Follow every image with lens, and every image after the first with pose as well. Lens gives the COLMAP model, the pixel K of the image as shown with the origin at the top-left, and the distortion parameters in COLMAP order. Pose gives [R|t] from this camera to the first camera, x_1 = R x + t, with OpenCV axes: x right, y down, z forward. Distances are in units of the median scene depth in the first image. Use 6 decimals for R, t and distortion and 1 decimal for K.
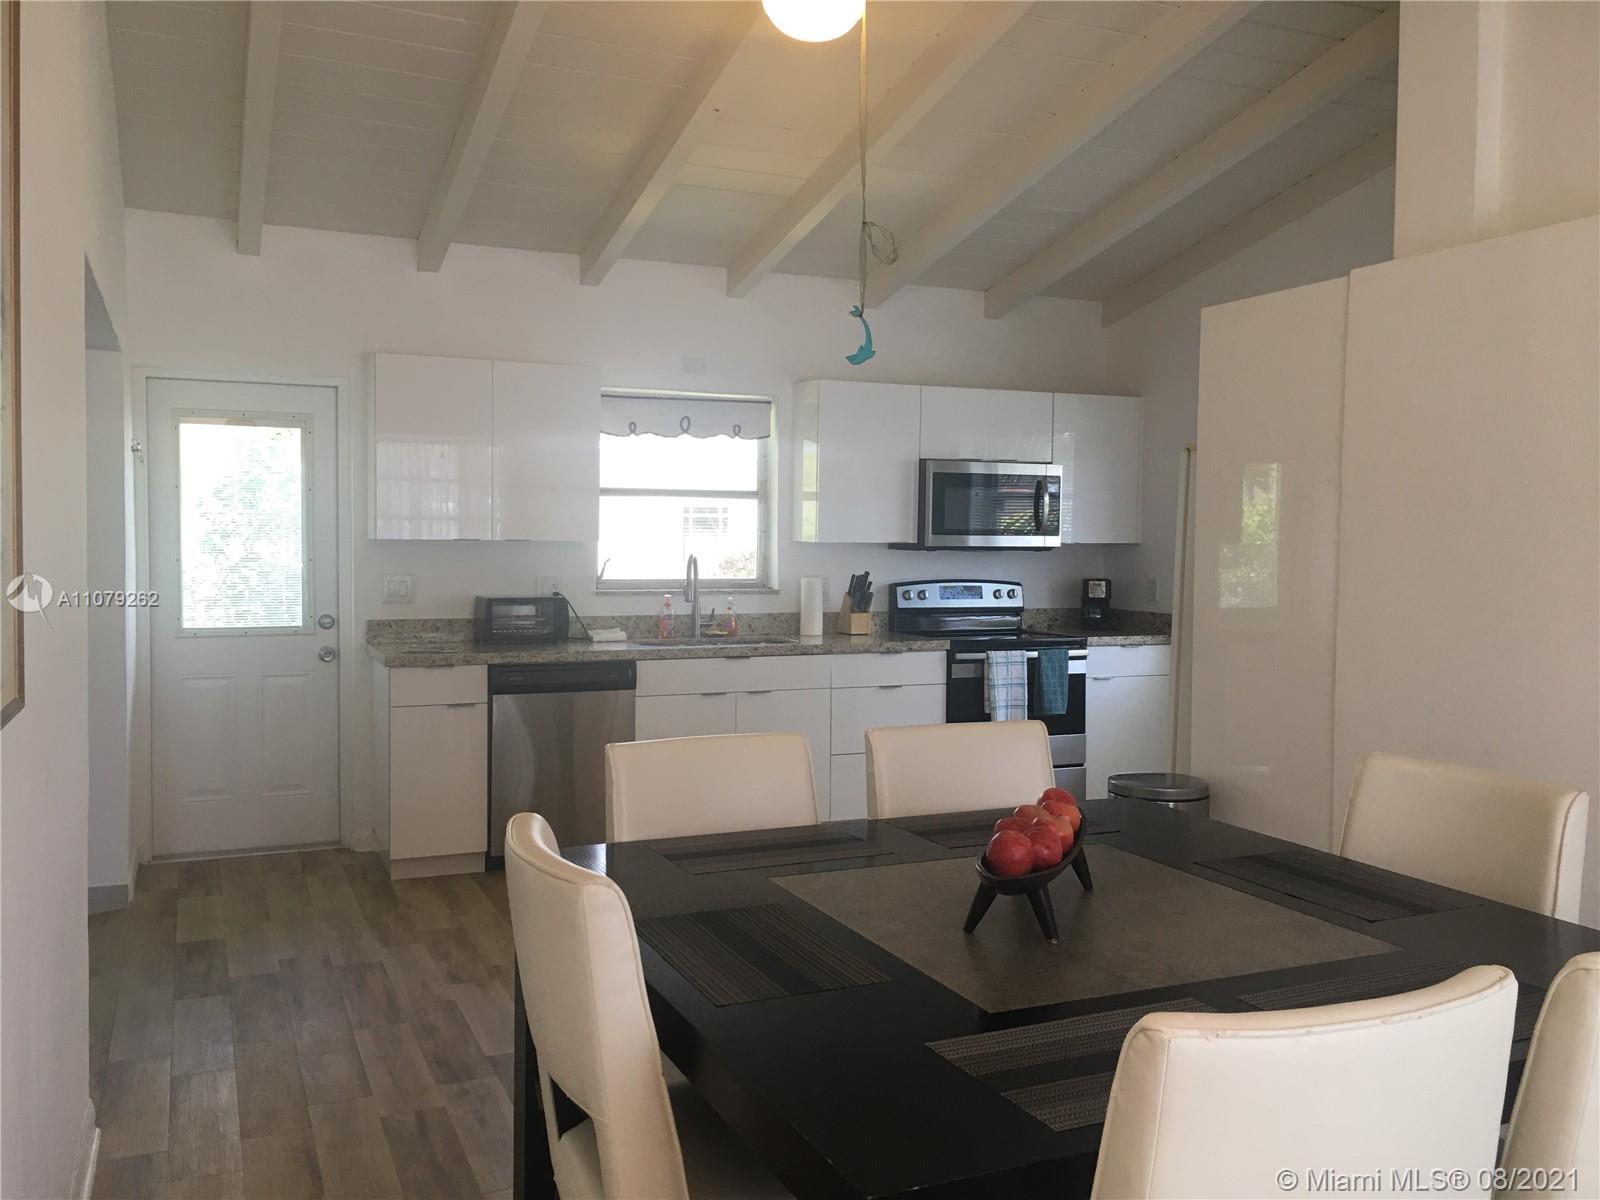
lens RADIAL K [[1362.3, 0, 800.0], [0, 1362.3, 600.0], [0, 0, 1]] dist [0.066041, -0.059590]
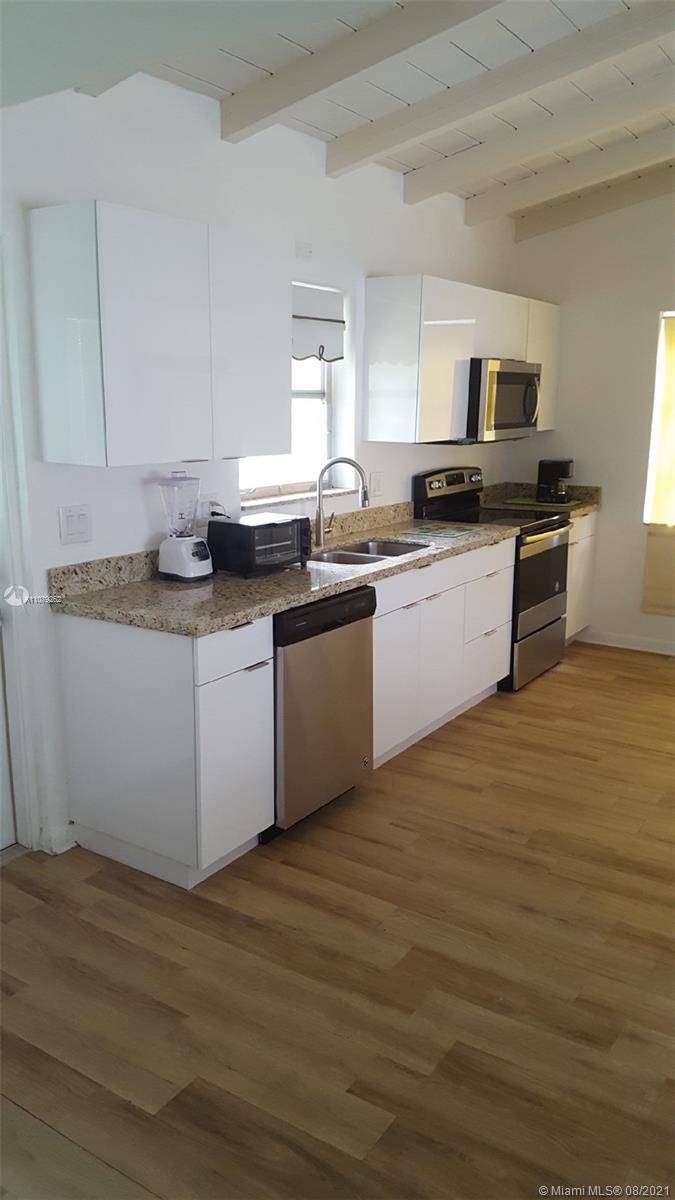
lens RADIAL K [[885.9, 0, 337.5], [0, 885.9, 600.0], [0, 0, 1]] dist [0.103439, -0.269409]
pose [[0.840191, -0.125521, 0.527563, -0.424495], [0.033566, 0.983015, 0.180428, -0.050291], [-0.541250, -0.133886, 0.830134, 0.471730]]
